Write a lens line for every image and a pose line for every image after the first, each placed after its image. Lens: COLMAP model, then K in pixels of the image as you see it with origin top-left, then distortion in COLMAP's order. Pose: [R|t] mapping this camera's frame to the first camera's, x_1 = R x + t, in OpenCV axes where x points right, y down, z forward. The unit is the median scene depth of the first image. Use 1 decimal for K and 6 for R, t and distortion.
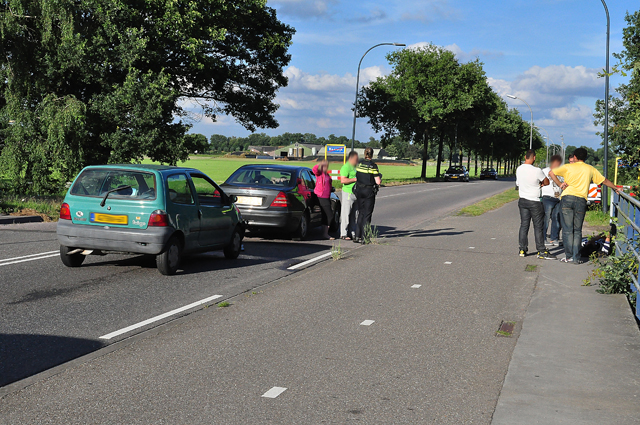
lens RADIAL K [[1039.4, 0, 307.4], [0, 1039.4, 212.6], [0, 0, 1]] dist [0.104650, 0.088196]
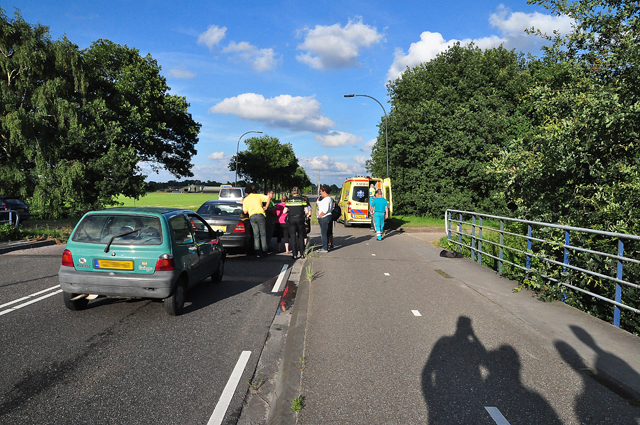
lens RADIAL K [[473.3, 0, 321.0], [0, 473.3, 202.0], [0, 0, 1]] dist [-0.164027, 0.164103]
pose [[0.964249, -0.025231, 0.263793, -0.037483], [0.032462, 0.999206, -0.023086, -0.012221], [-0.263001, 0.030824, 0.964303, 0.172294]]
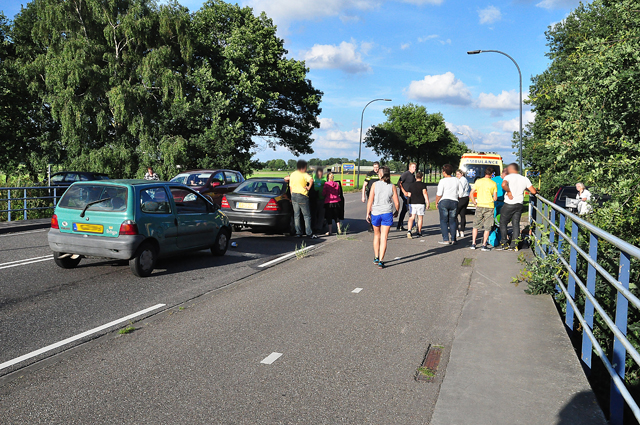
lens RADIAL K [[584.4, 0, 320.0], [0, 584.4, 212.5], [0, 0, 1]] dist [-0.053384, 0.002326]
pose [[0.998776, -0.010465, -0.048349, 0.030315], [0.011223, 0.999818, 0.015445, -0.005921], [0.048179, -0.015969, 0.998711, 0.126104]]
